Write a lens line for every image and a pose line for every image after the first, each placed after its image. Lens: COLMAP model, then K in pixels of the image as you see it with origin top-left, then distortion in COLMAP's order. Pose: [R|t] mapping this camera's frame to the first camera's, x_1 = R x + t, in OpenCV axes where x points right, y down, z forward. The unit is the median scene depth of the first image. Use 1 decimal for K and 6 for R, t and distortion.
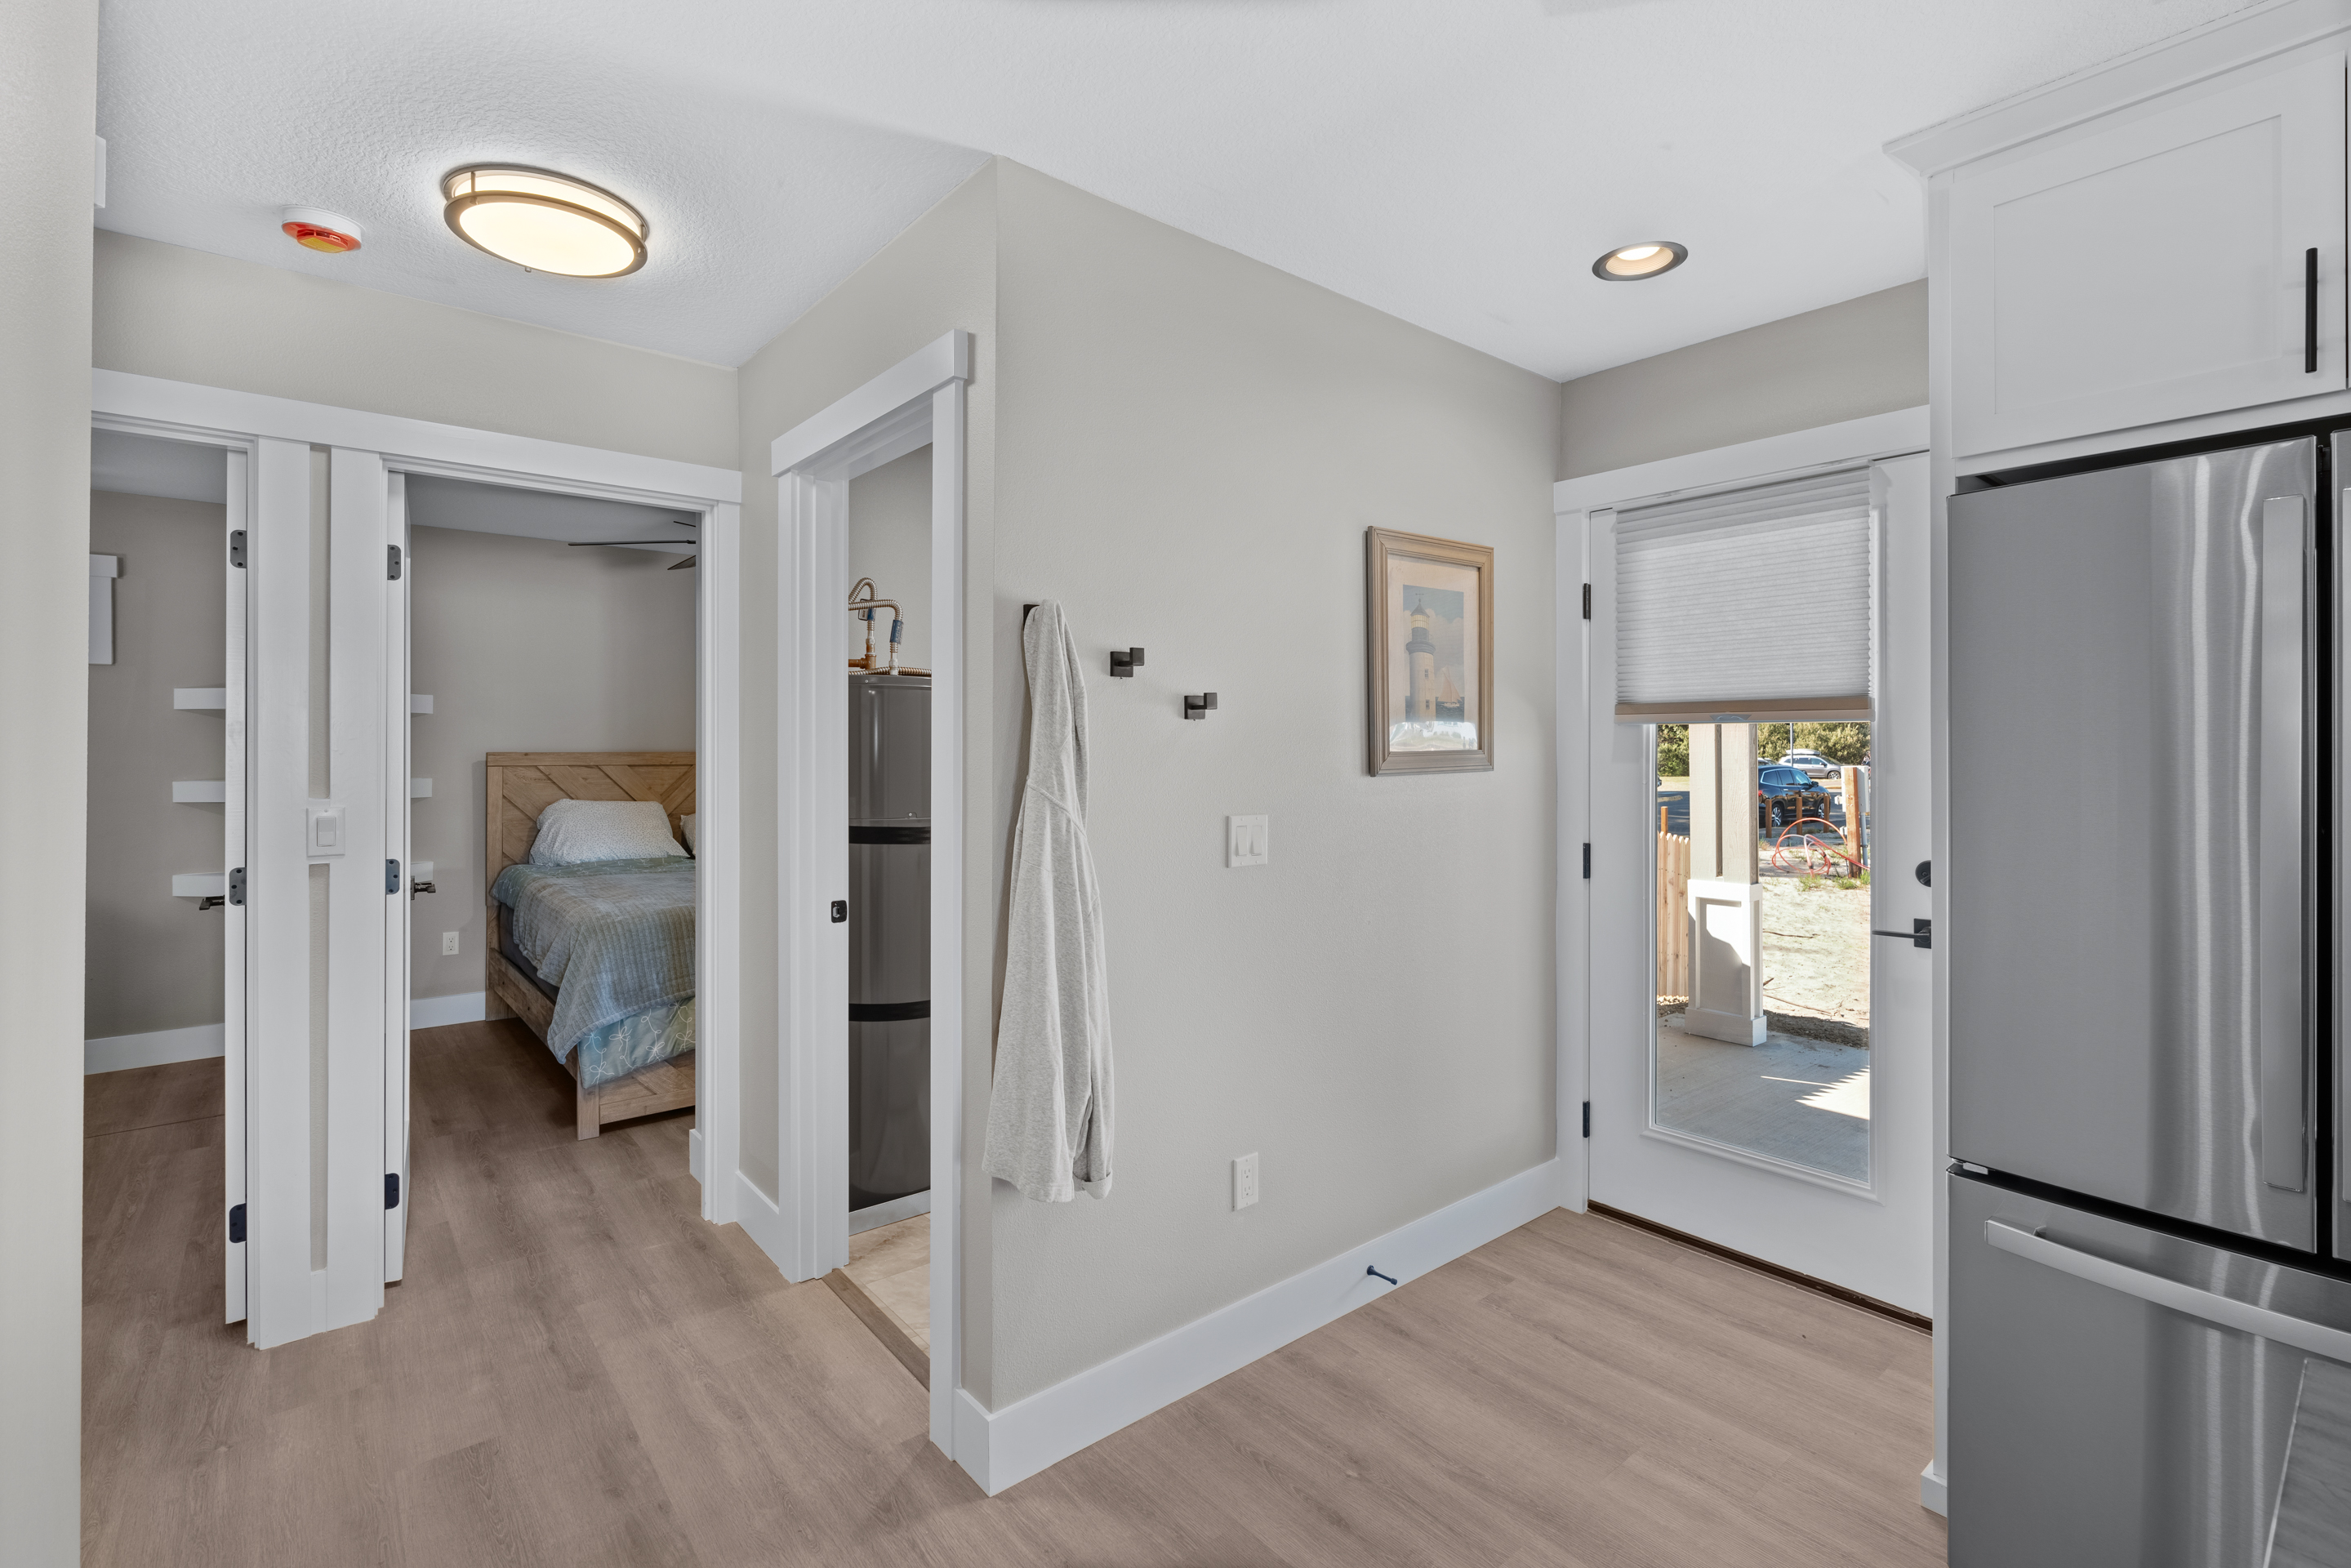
lens RADIAL K [[1053.4, 0, 1244.0], [0, 1053.4, 743.2], [0, 0, 1]] dist [-0.013824, 0.006541]
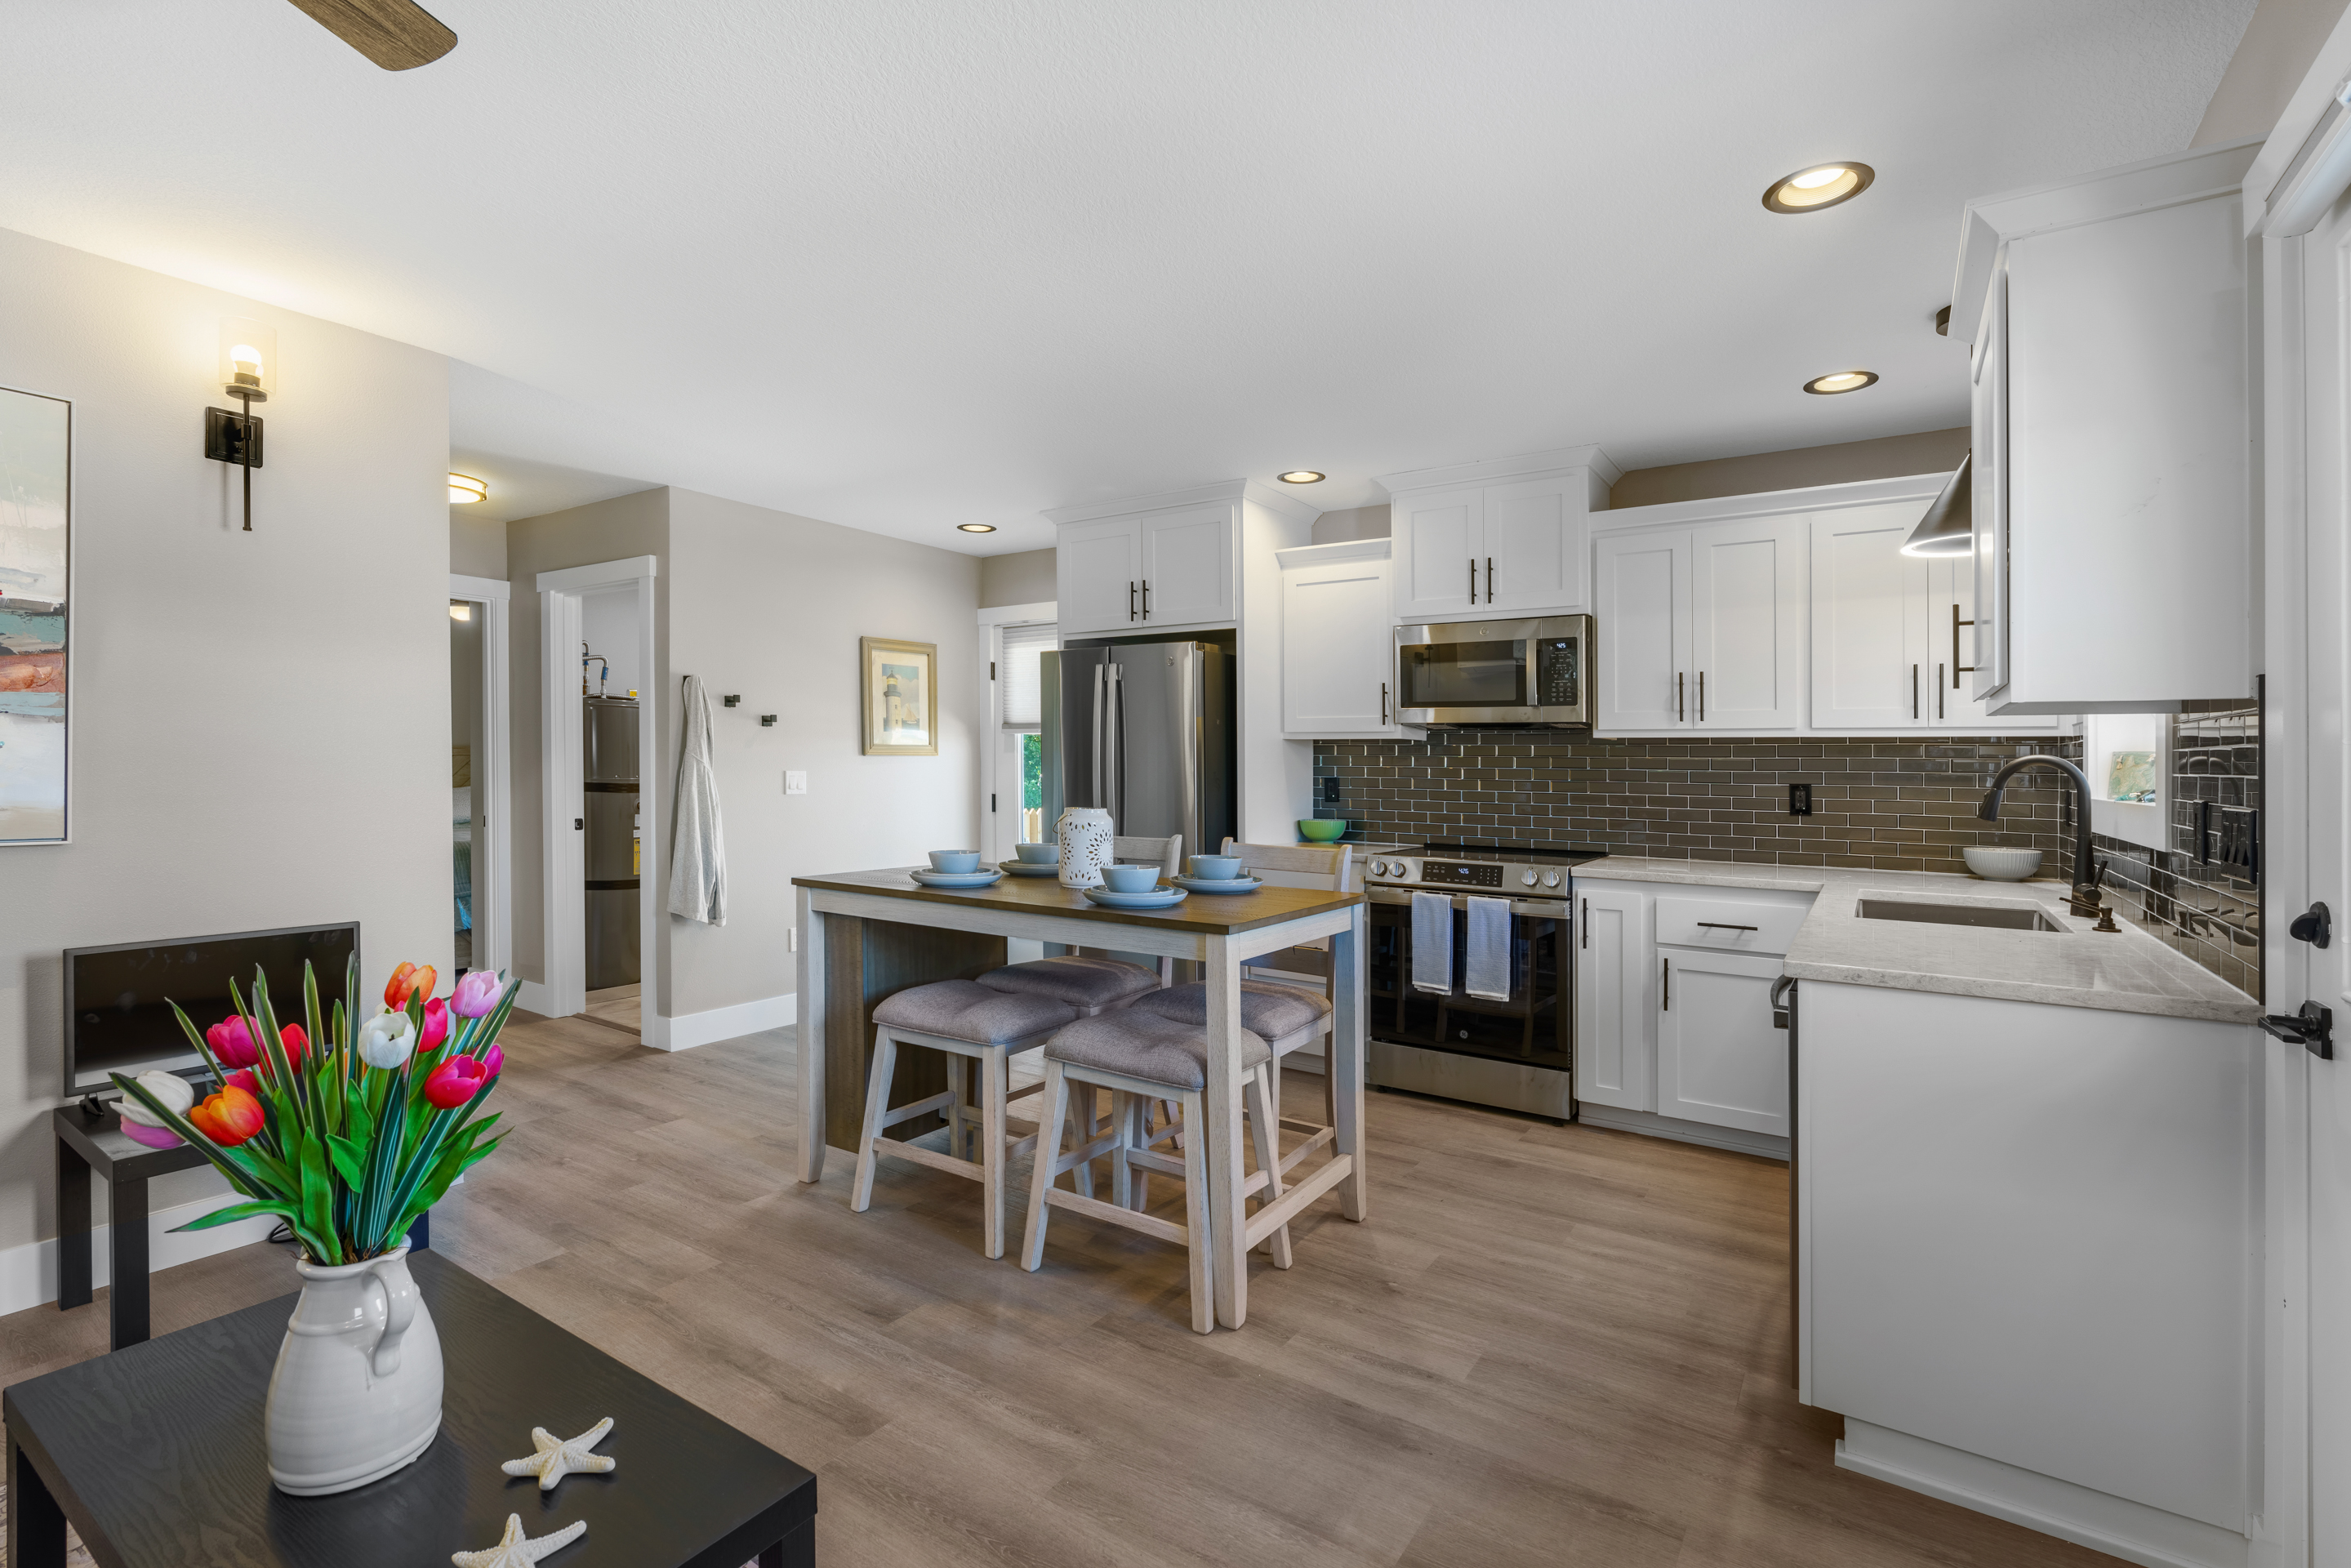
lens RADIAL K [[1053.4, 0, 1183.6], [0, 1053.4, 800.2], [0, 0, 1]] dist [-0.013824, 0.006541]
pose [[0.970933, 0.002937, 0.239332, 0.259169], [-0.012587, 0.999168, 0.038803, 0.033251], [-0.239019, -0.040687, 0.970162, -1.283852]]
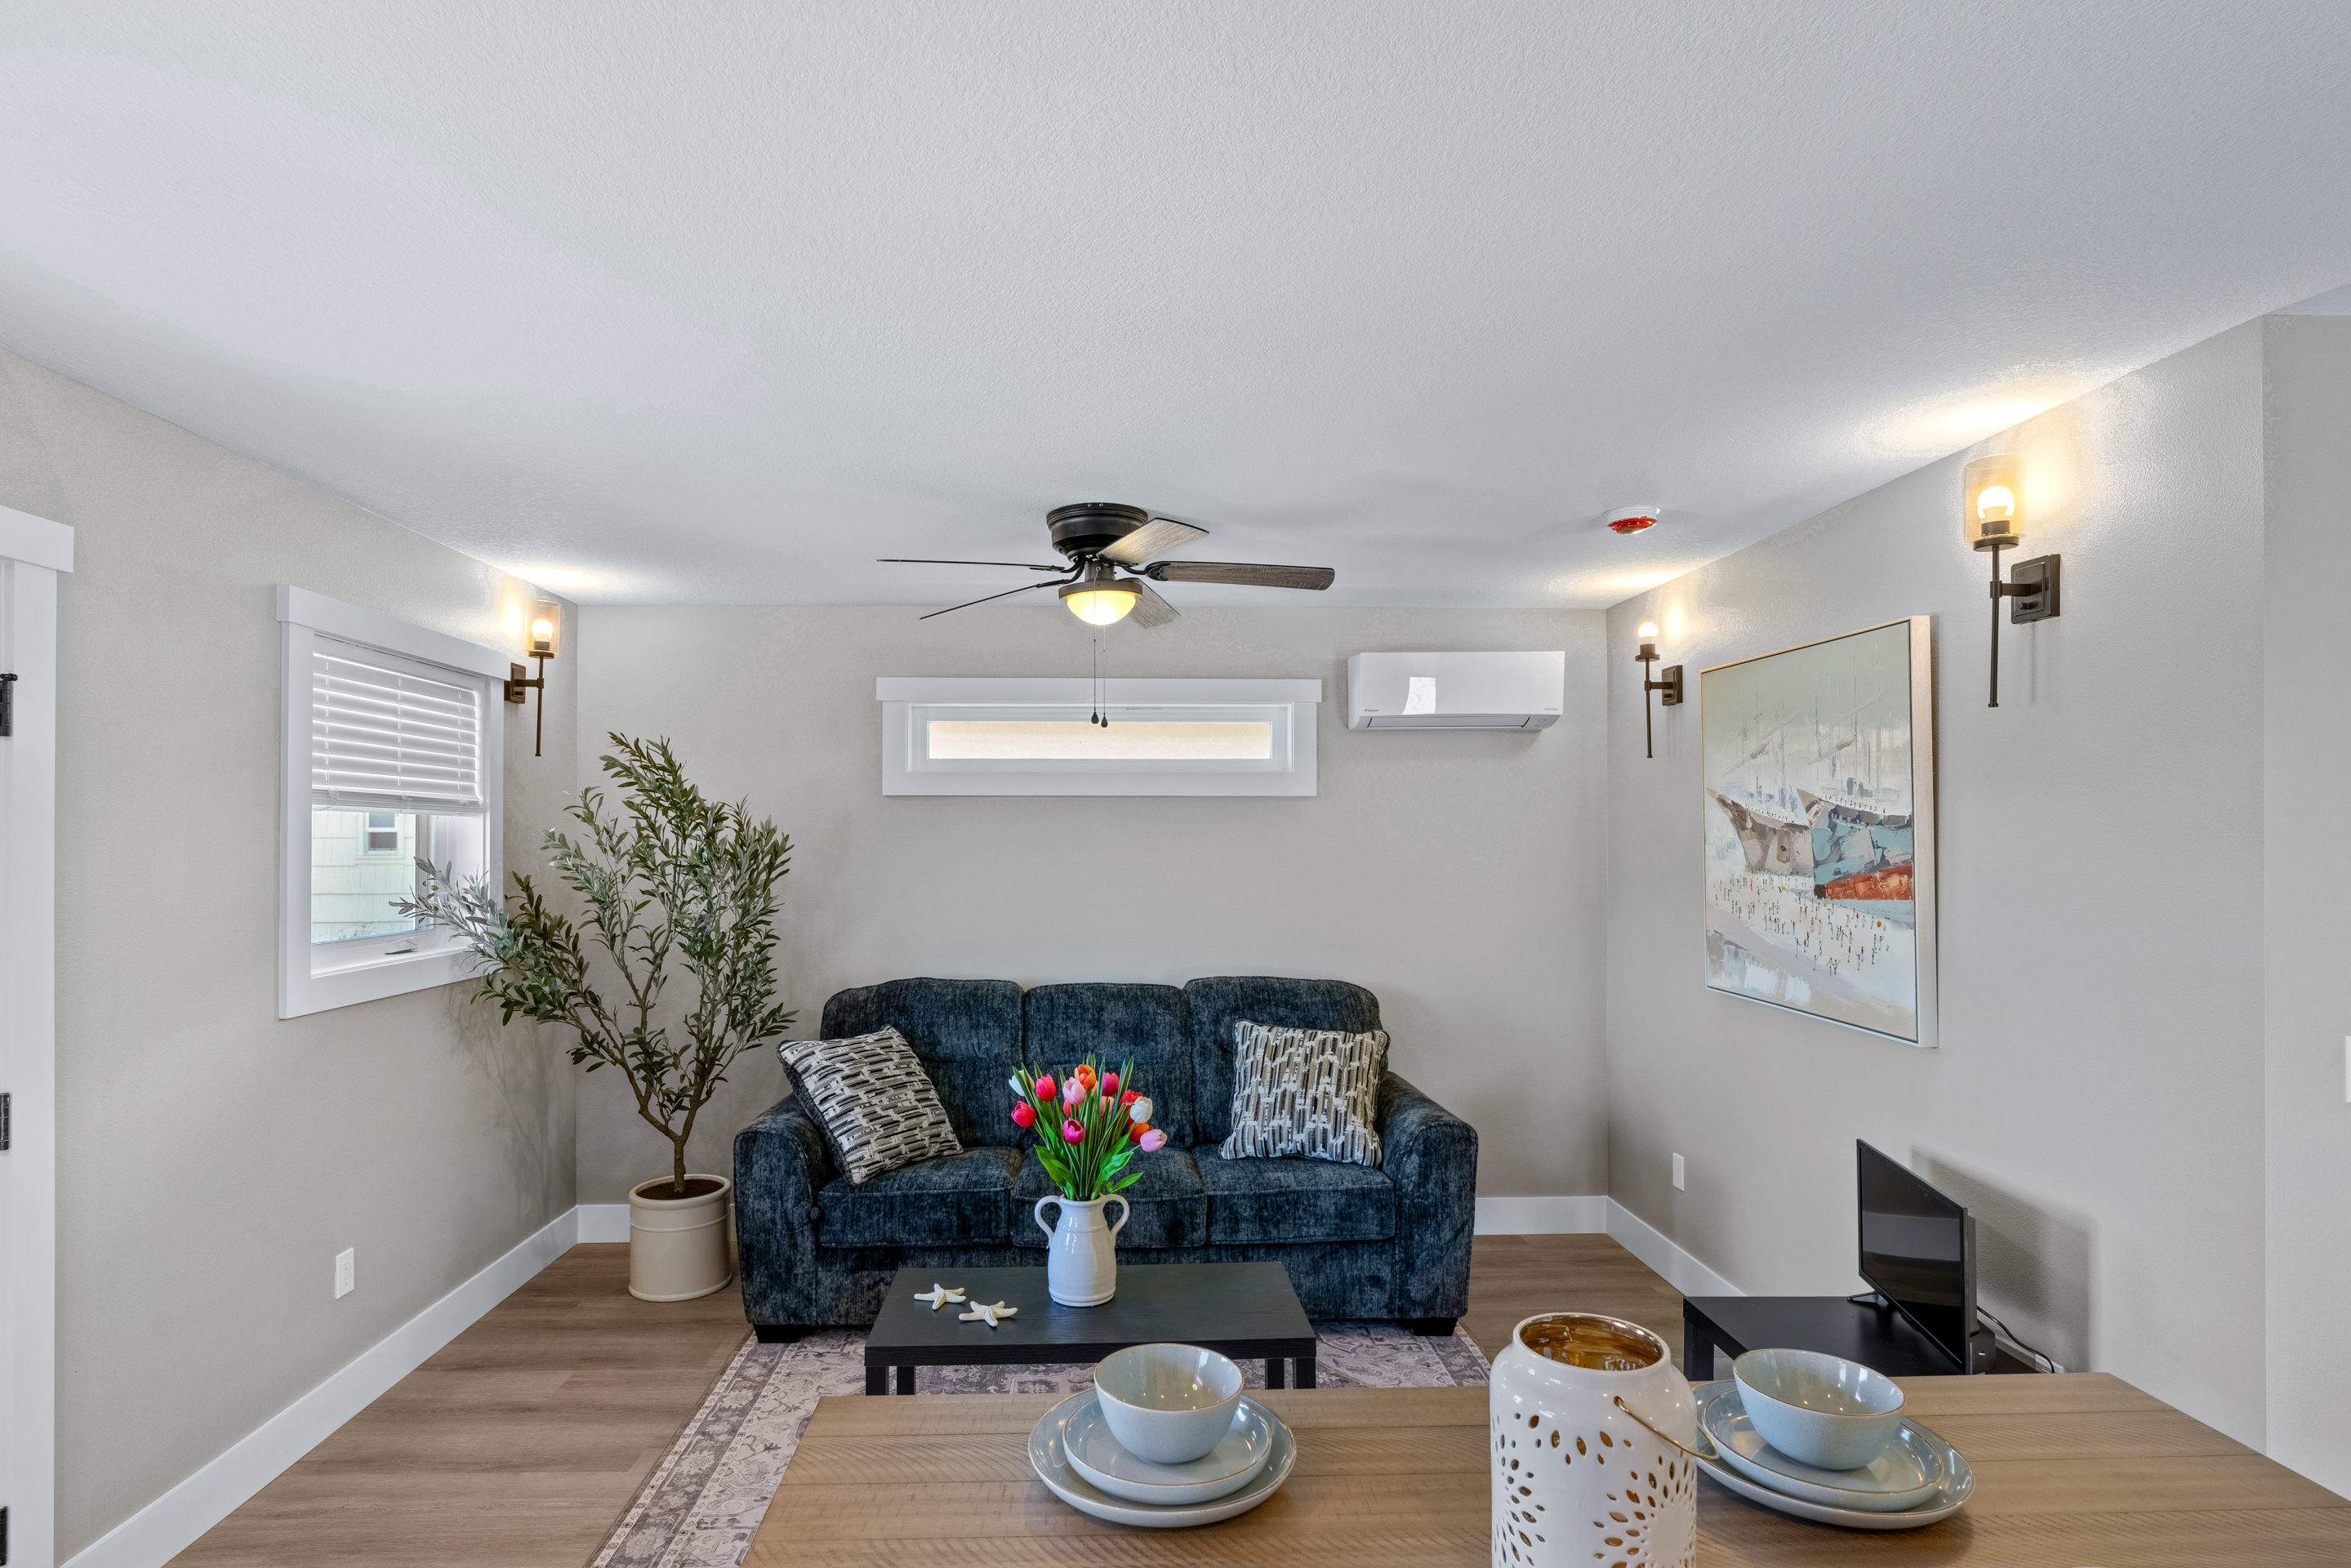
lens RADIAL K [[1213.9, 0, 1124.0], [0, 1213.9, 837.9], [0, 0, 1]] dist [-0.011402, 0.002937]
pose [[-0.652685, 0.002011, -0.757627, 0.866325], [0.006315, 0.999976, -0.002786, -0.077473], [0.757603, -0.006603, -0.652682, 0.093385]]
